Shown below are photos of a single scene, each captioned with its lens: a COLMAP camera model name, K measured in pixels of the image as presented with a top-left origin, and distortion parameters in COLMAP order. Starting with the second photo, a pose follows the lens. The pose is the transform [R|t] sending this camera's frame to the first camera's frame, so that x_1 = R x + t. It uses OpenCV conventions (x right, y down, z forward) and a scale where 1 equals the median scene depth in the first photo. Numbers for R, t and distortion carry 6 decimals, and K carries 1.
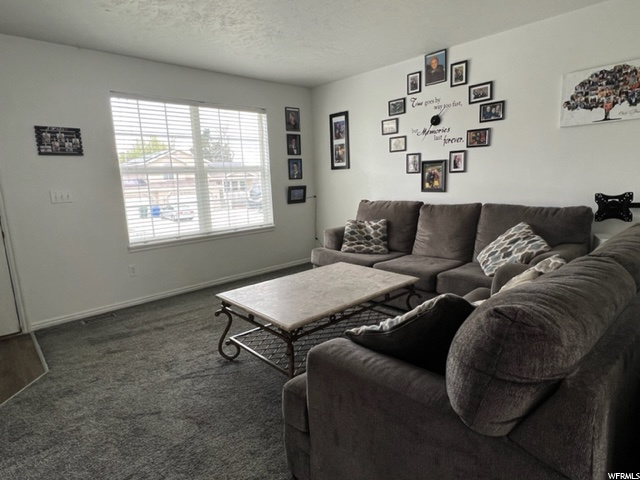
lens RADIAL K [[370.2, 0, 320.2], [0, 370.2, 239.0], [0, 0, 1]] dist [0.001762, 0.000314]
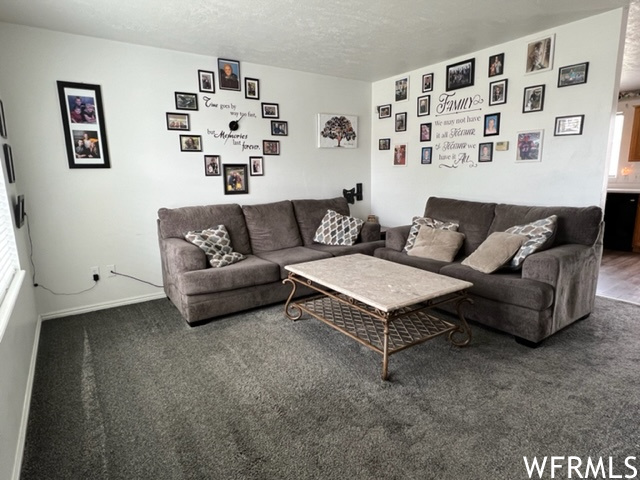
lens RADIAL K [[370.2, 0, 320.4], [0, 370.2, 241.2], [0, 0, 1]] dist [0.001762, 0.000314]
pose [[0.137706, -0.145958, 0.979660, -0.727849], [0.178120, 0.976607, 0.120465, -0.084475], [-0.974326, 0.157908, 0.160483, 0.647360]]
